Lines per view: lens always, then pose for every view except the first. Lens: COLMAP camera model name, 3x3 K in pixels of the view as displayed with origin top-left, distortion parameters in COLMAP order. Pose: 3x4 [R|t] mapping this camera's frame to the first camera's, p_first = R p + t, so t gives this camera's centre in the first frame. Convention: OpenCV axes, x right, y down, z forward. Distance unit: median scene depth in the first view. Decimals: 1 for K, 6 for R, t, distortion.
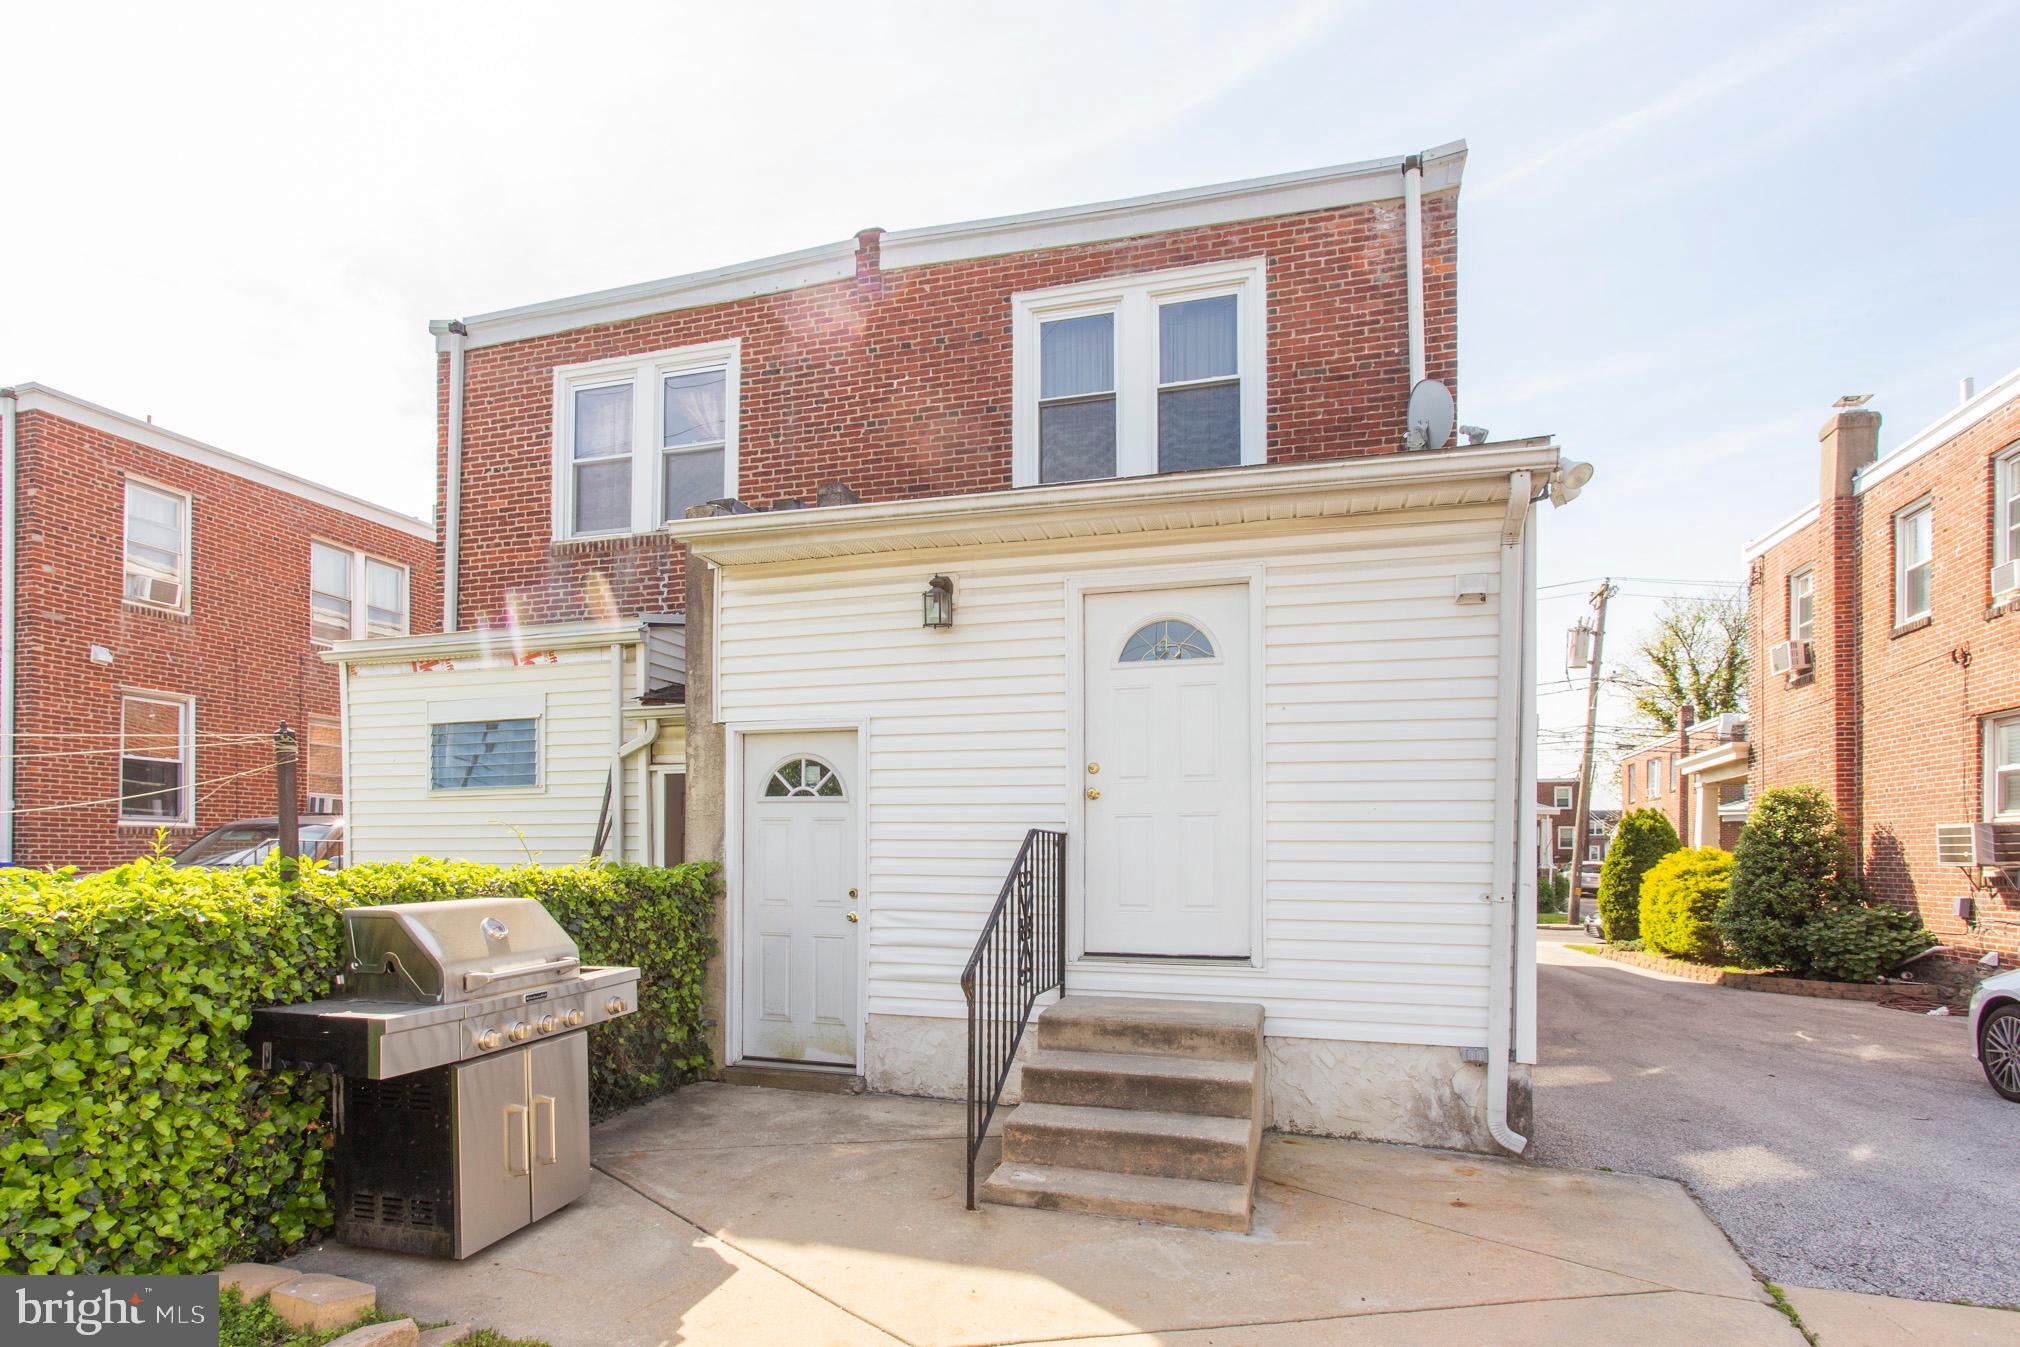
lens RADIAL K [[1012.9, 0, 1009.7], [0, 1012.9, 867.3], [0, 0, 1]] dist [-0.022423, 0.008183]
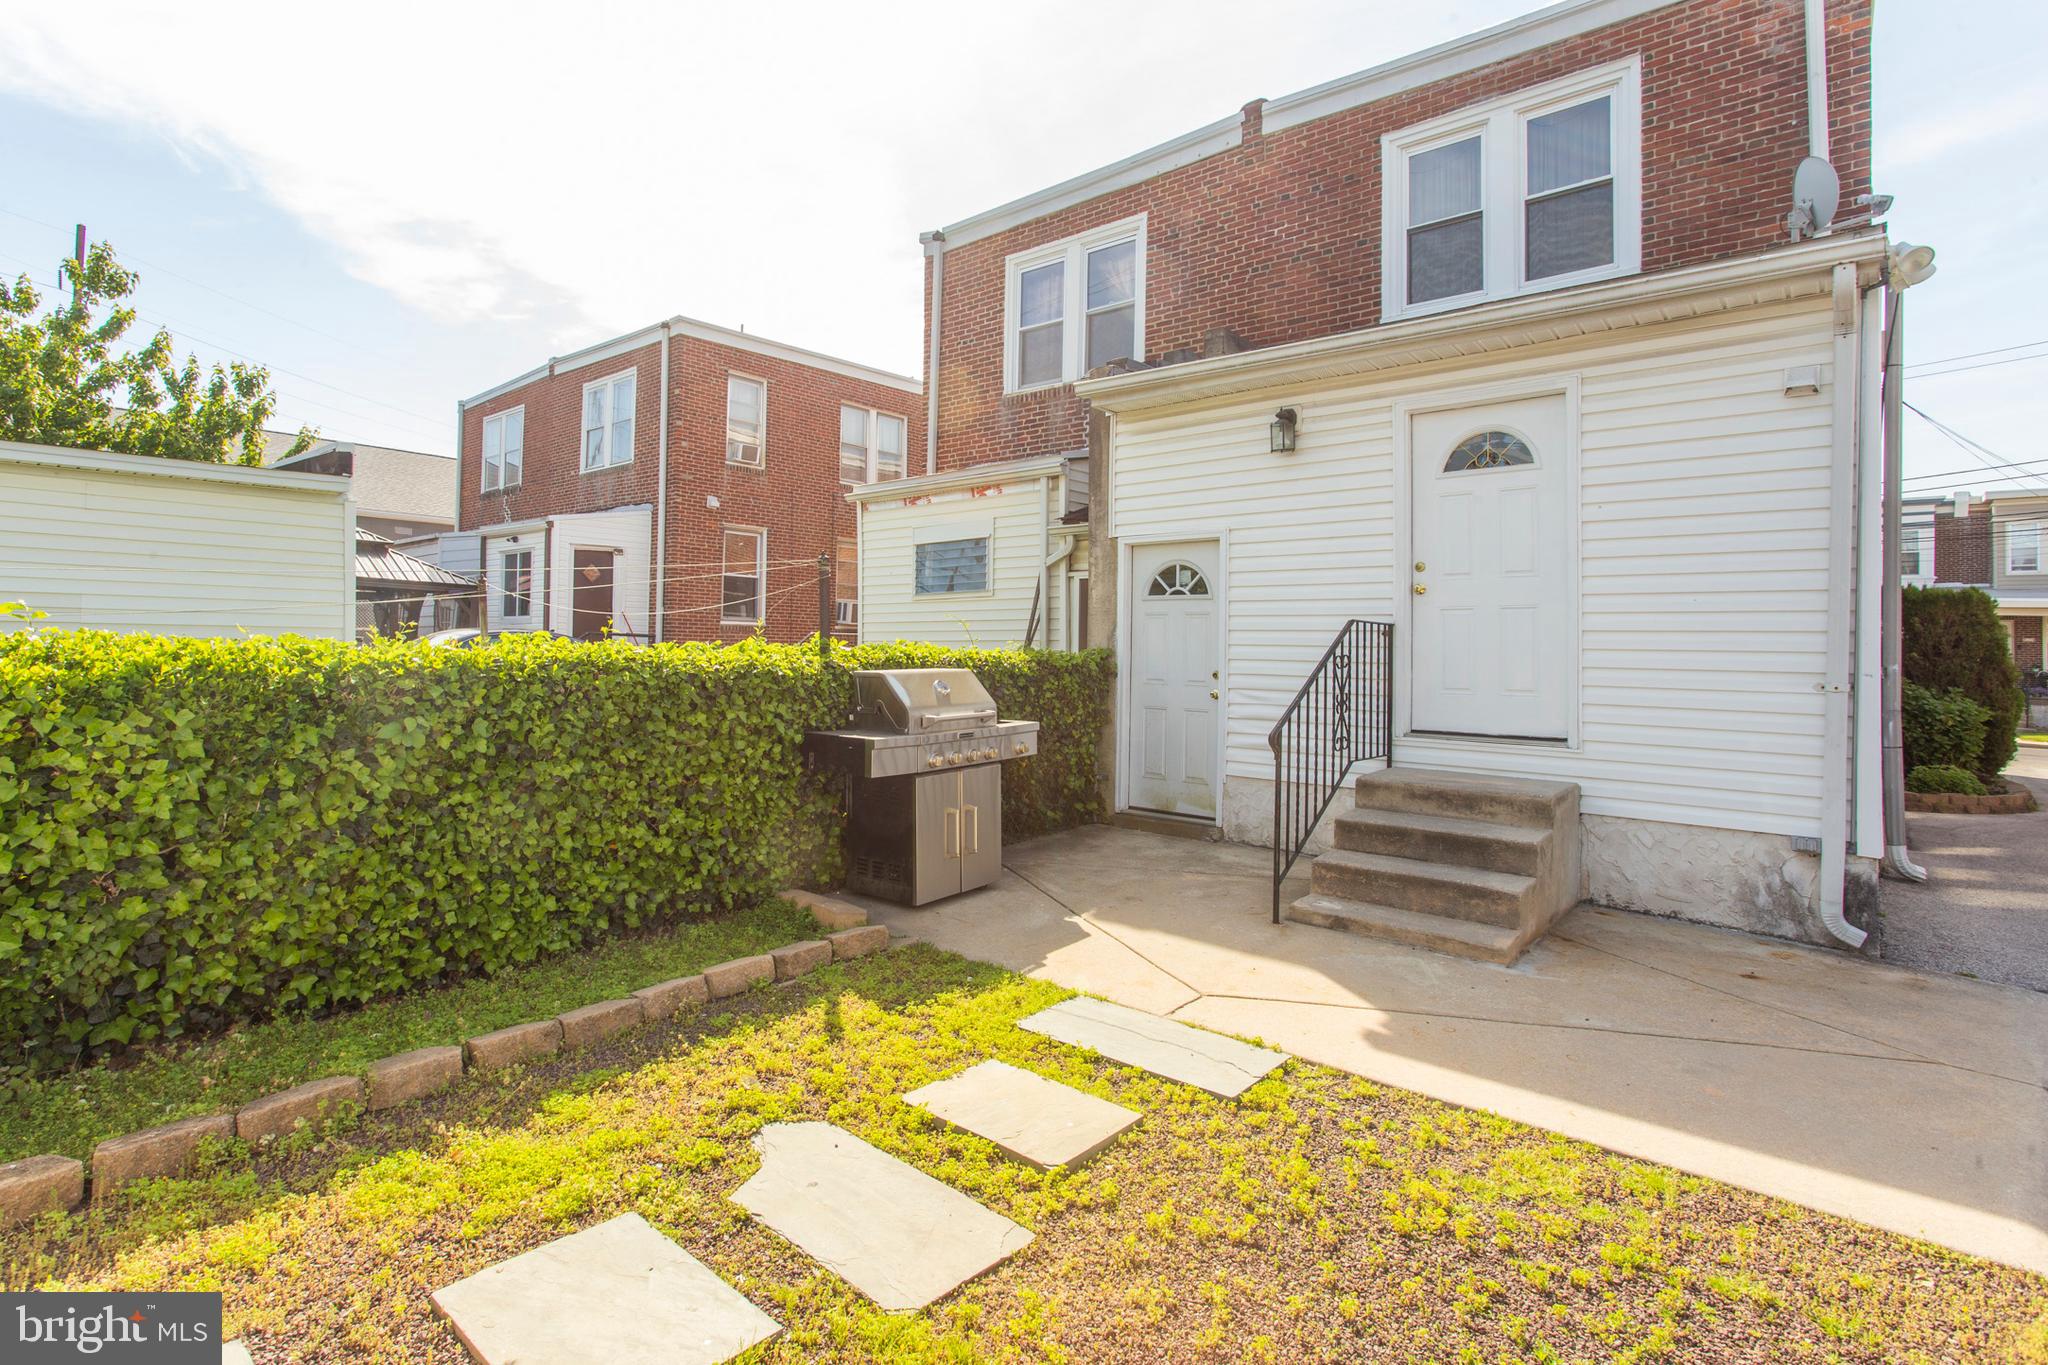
lens RADIAL K [[1027.8, 0, 1021.1], [0, 1027.8, 671.1], [0, 0, 1]] dist [-0.037282, 0.017979]
pose [[0.908192, 0.016701, -0.418221, 0.157195], [-0.016296, 0.999857, 0.004540, 0.020391], [0.418237, 0.002692, 0.908334, -0.222929]]
